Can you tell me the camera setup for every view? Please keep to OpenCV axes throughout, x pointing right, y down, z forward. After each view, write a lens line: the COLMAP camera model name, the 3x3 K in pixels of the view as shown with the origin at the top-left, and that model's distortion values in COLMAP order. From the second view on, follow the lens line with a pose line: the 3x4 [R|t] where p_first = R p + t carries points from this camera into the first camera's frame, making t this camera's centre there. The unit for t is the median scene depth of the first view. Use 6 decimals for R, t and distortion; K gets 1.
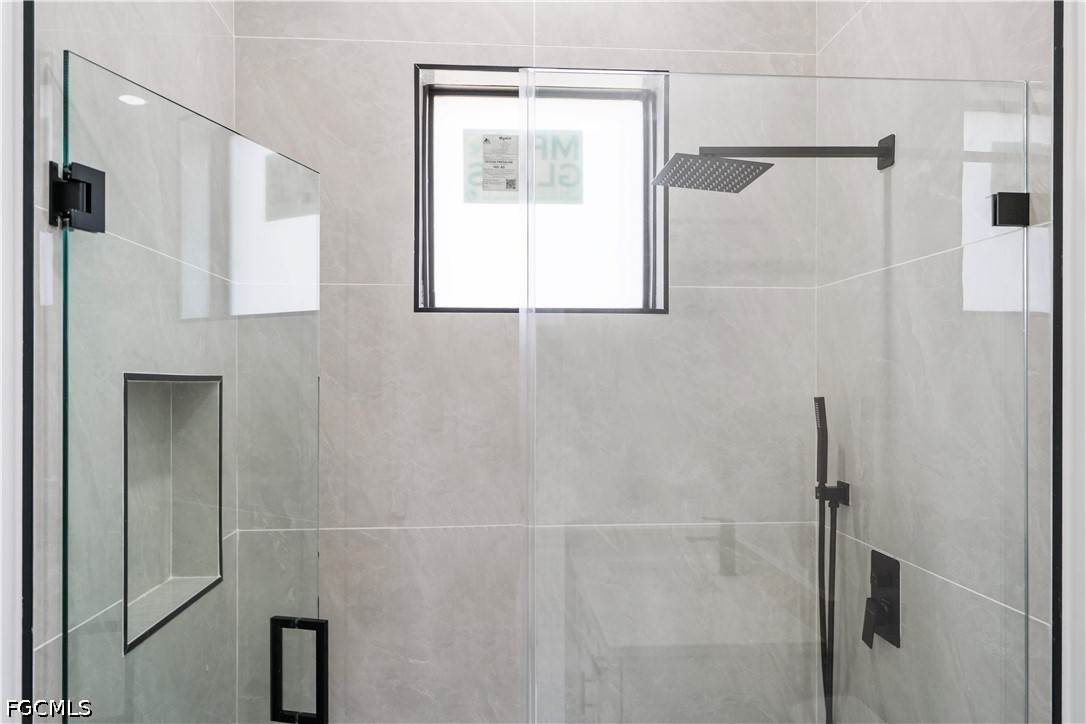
lens RADIAL K [[790.9, 0, 543.1], [0, 790.9, 387.8], [0, 0, 1]] dist [0.001417, 0.002928]
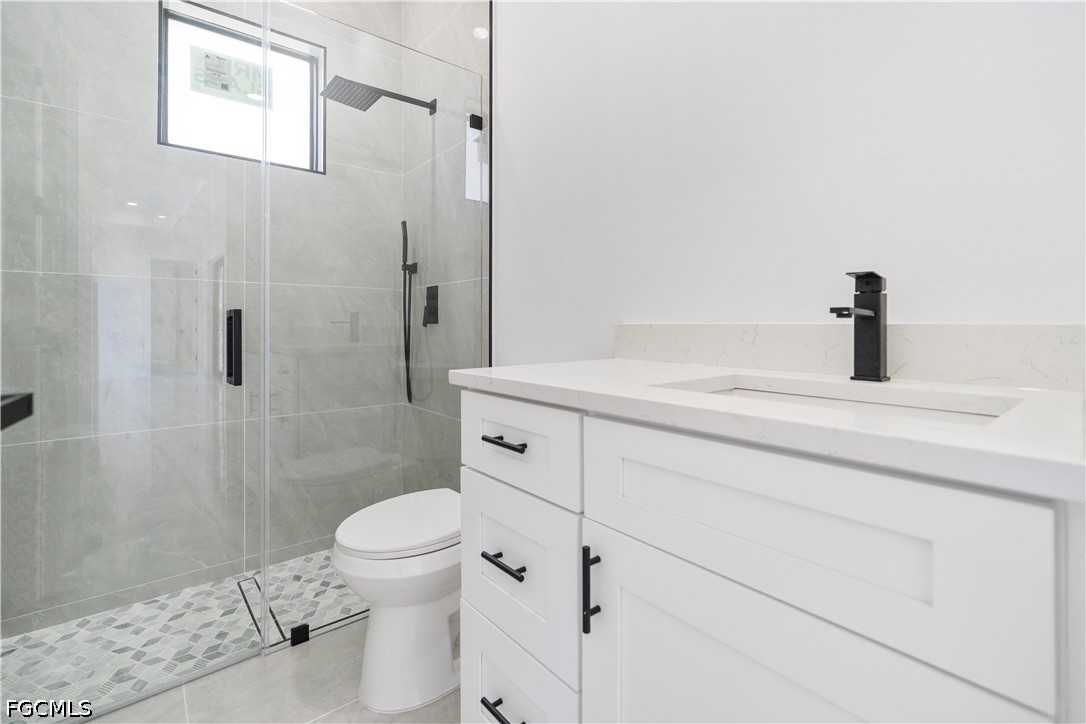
lens RADIAL K [[498.0, 0, 550.0], [0, 498.0, 330.2], [0, 0, 1]] dist [-0.001492, 0.000404]
pose [[0.812346, 0.002587, 0.583170, -0.105690], [-0.000584, 0.999993, -0.003622, 0.296564], [-0.583176, 0.002602, 0.812342, -0.300301]]
